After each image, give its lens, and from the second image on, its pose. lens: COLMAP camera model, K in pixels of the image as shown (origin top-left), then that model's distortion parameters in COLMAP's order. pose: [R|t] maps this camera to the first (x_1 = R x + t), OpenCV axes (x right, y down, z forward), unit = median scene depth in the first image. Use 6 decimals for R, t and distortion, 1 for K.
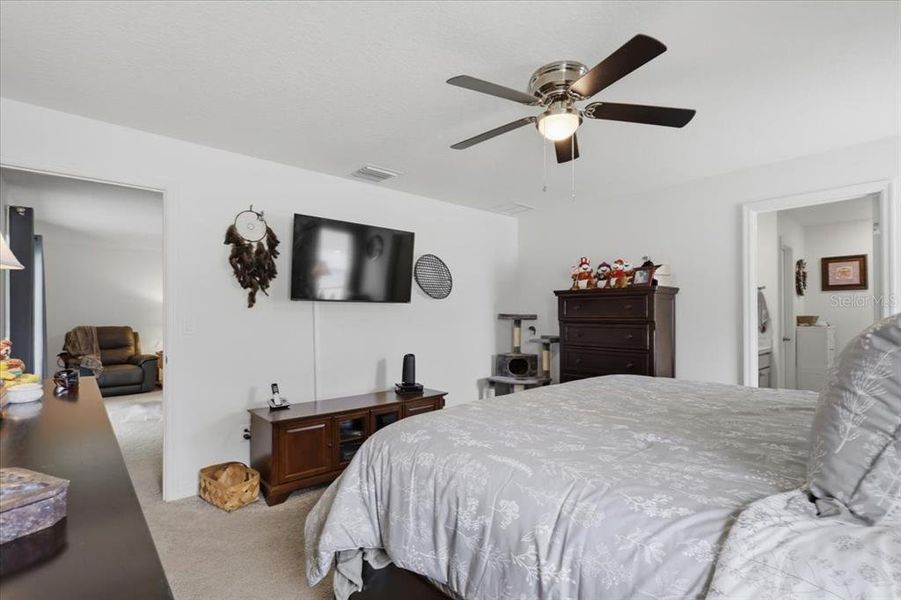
lens RADIAL K [[438.8, 0, 445.8], [0, 438.8, 296.1], [0, 0, 1]] dist [0.001682, 0.000423]
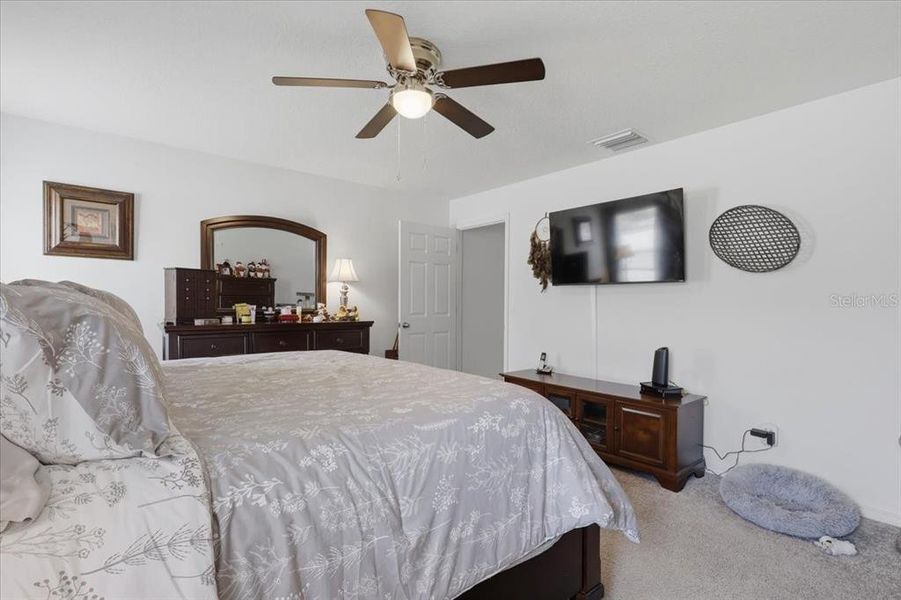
lens RADIAL K [[438.8, 0, 445.8], [0, 438.8, 296.1], [0, 0, 1]] dist [0.001682, 0.000423]
pose [[-0.039686, -0.008427, -0.999177, 0.733339], [0.031715, 0.999450, -0.009689, 0.035302], [0.998709, -0.032073, -0.039397, 0.654343]]
